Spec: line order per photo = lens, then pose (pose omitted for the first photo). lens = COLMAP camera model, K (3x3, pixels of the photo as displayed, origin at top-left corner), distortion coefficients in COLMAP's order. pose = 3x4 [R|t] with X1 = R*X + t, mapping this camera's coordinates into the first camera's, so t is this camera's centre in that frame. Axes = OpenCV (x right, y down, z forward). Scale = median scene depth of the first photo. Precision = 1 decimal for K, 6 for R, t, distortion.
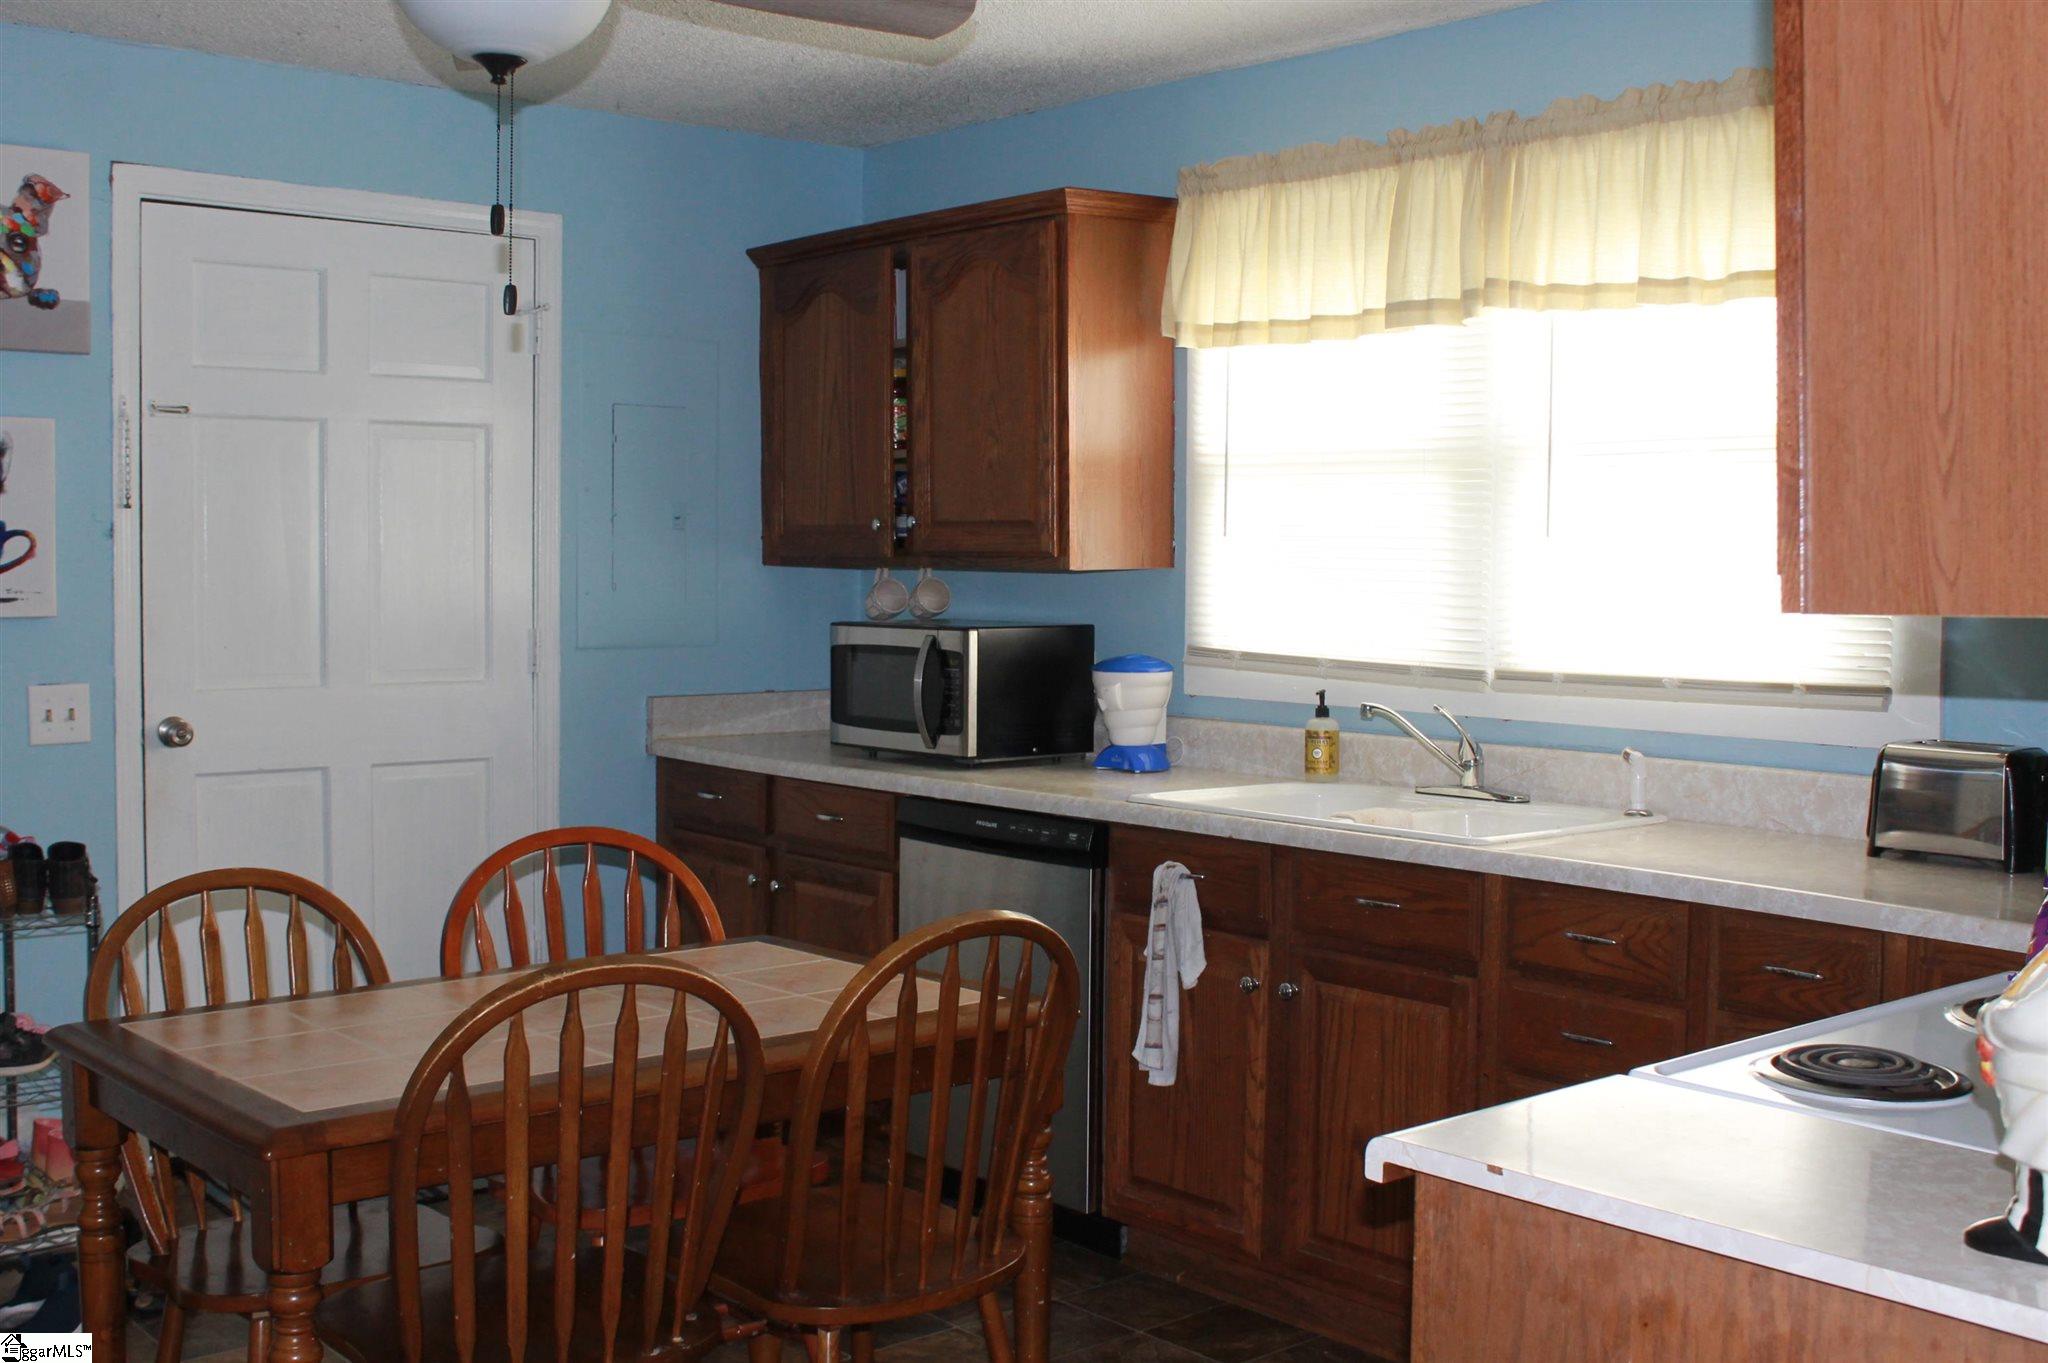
lens RADIAL K [[2260.5, 0, 1024.8], [0, 2260.5, 563.2], [0, 0, 1]] dist [-0.006694, -0.006515]
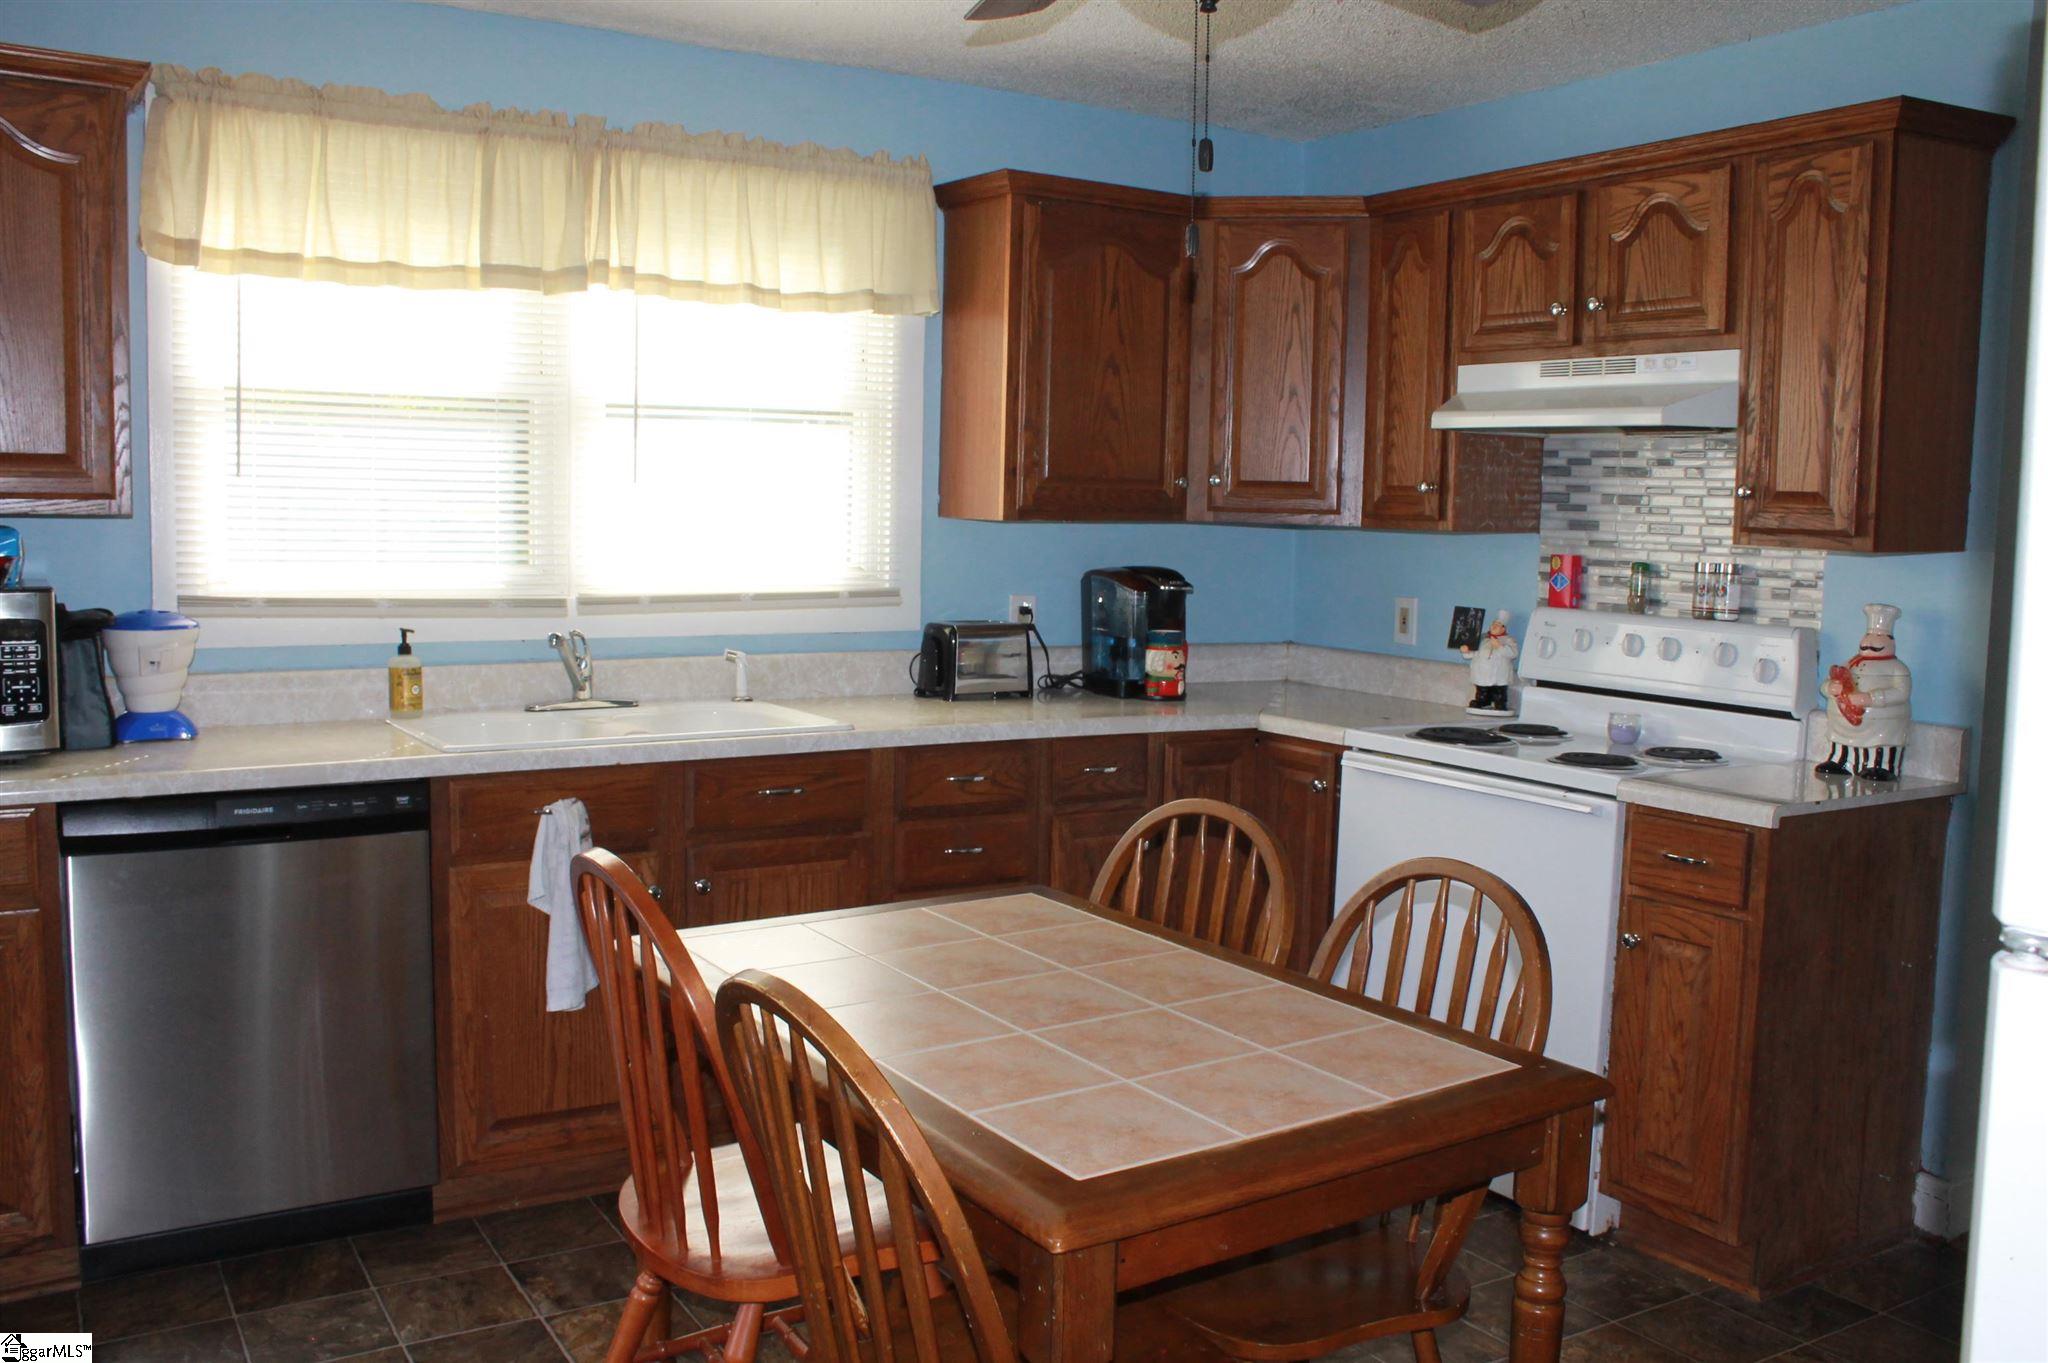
lens RADIAL K [[1741.3, 0, 1032.9], [0, 1741.3, 656.5], [0, 0, 1]] dist [-0.186917, 0.197836]
pose [[0.148795, -0.090486, 0.984719, -0.629264], [-0.014459, 0.995499, 0.093662, -0.008724], [-0.988762, -0.028174, 0.146817, 0.633907]]
